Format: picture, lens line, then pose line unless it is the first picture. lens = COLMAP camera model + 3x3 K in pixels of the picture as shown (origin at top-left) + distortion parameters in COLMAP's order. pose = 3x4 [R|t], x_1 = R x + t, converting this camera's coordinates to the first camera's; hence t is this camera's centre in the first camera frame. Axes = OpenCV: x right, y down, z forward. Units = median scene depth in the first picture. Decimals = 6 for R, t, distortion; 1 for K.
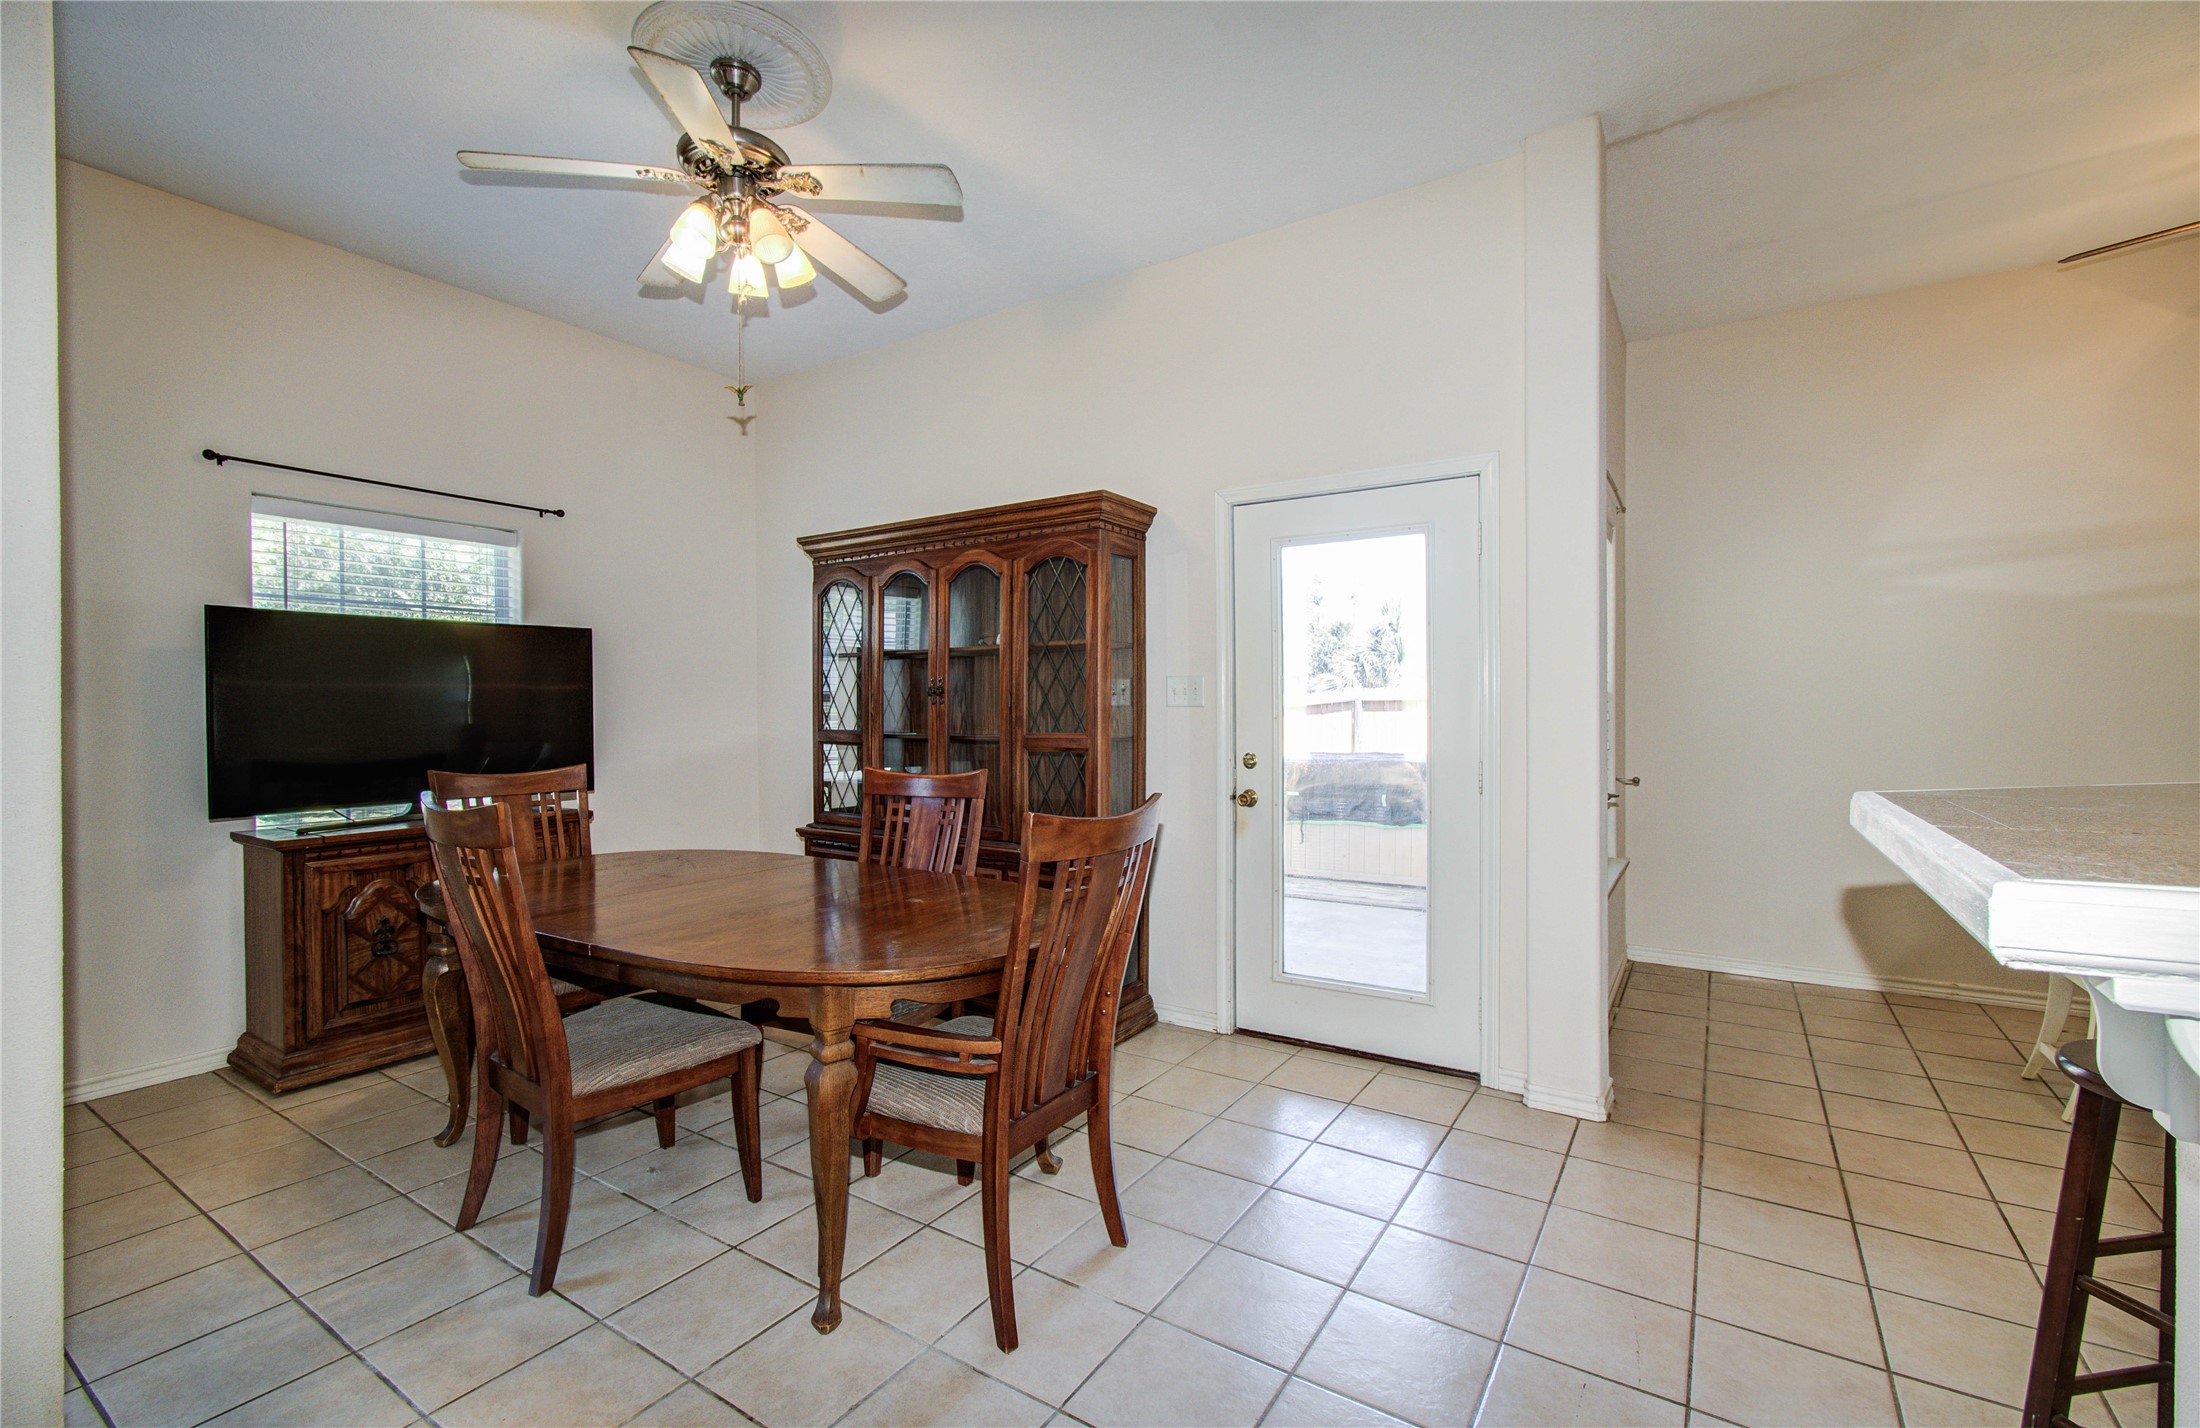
lens RADIAL K [[950.9, 0, 1103.8], [0, 950.9, 717.6], [0, 0, 1]] dist [-0.003206, 0.000333]
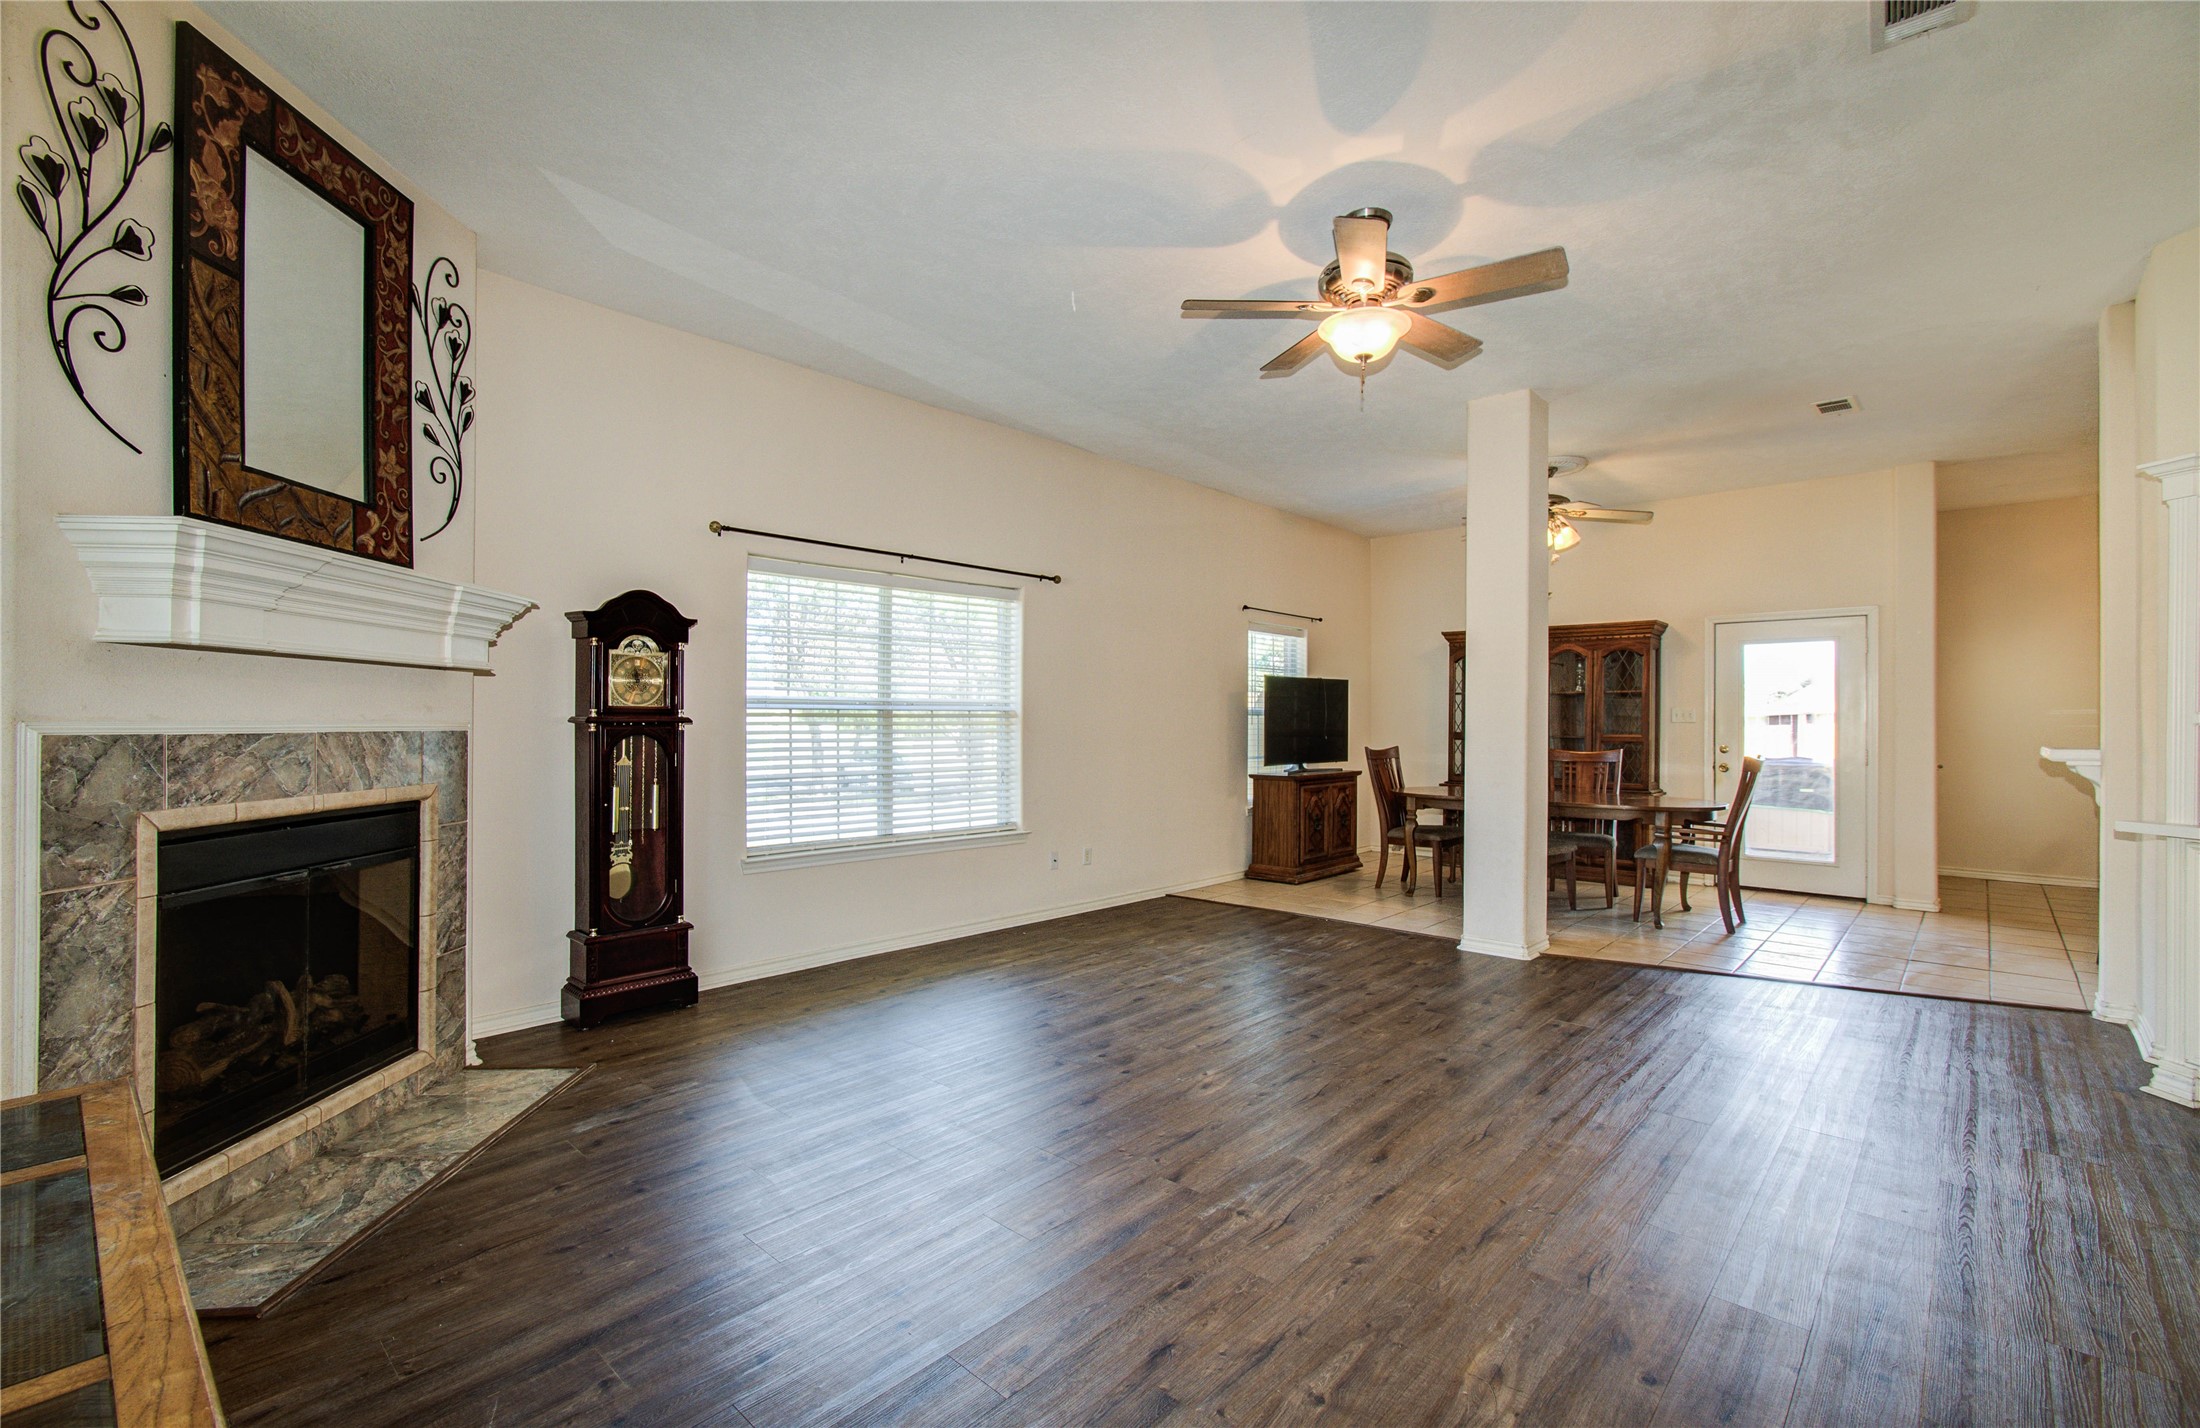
lens RADIAL K [[958.8, 0, 1088.2], [0, 958.8, 714.2], [0, 0, 1]] dist [0.001902, 0.000409]
pose [[0.988791, 0.015501, -0.148499, -0.890568], [-0.017184, 0.999802, -0.010058, 0.008311], [0.148314, 0.012497, 0.988861, -1.223305]]
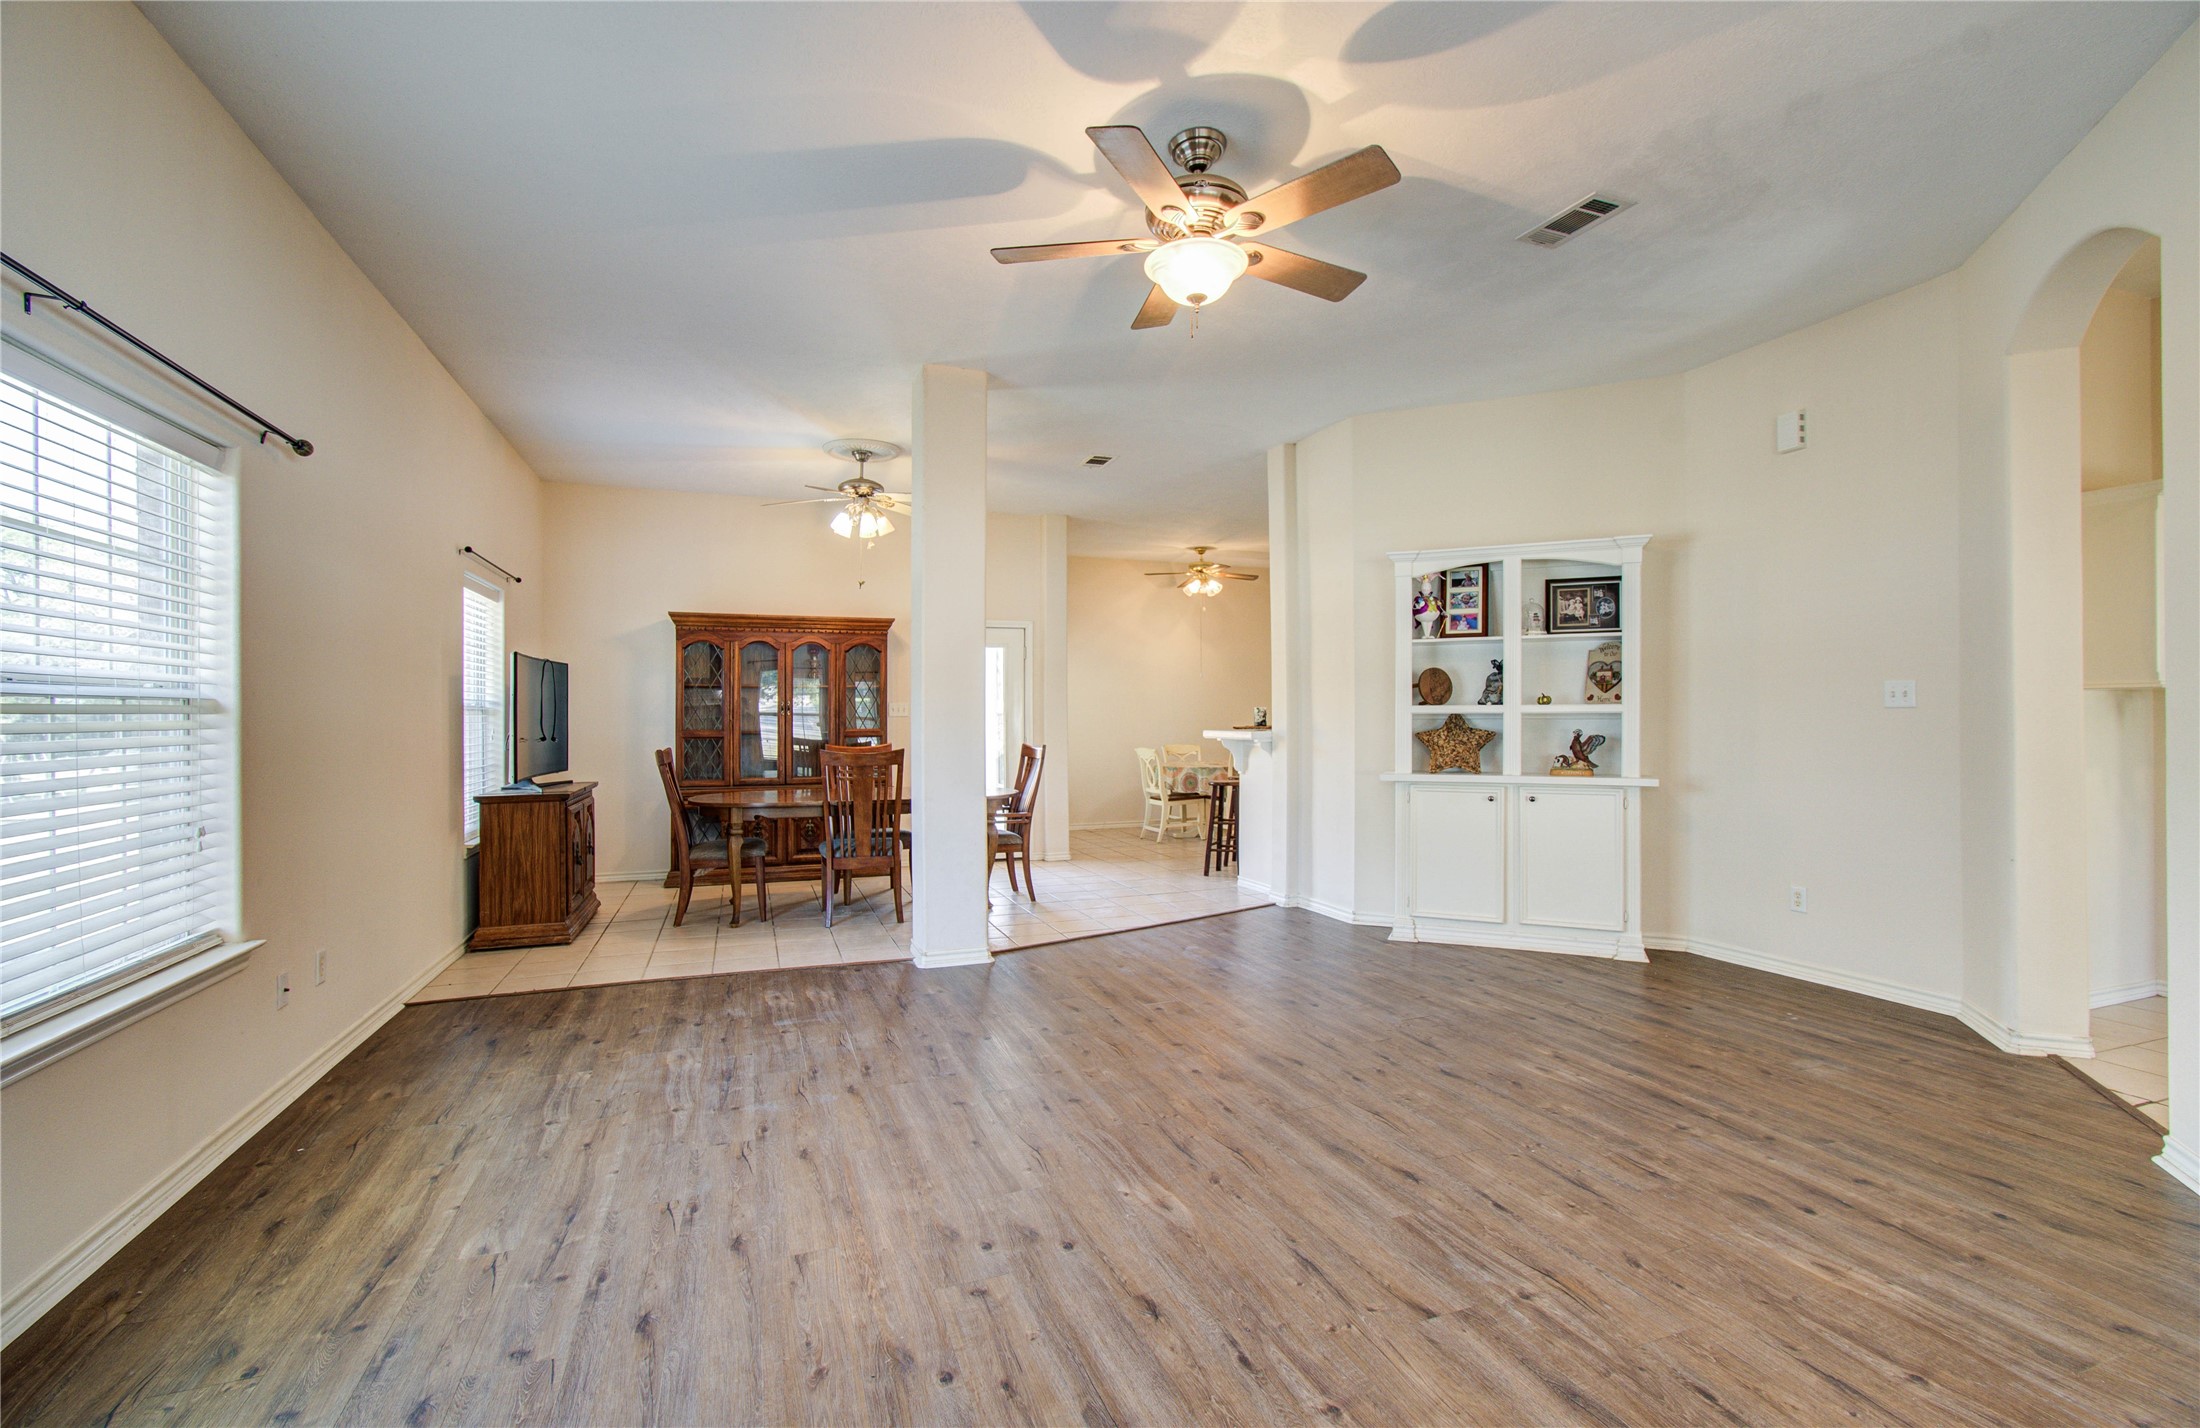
lens RADIAL K [[963.6, 0, 1102.7], [0, 963.6, 717.6], [0, 0, 1]] dist [-0.002971, 0.000115]
pose [[0.575070, 0.007716, 0.818068, -1.503474], [0.004198, 0.999915, -0.012383, 0.015434], [-0.818094, 0.010555, 0.574988, -0.648233]]
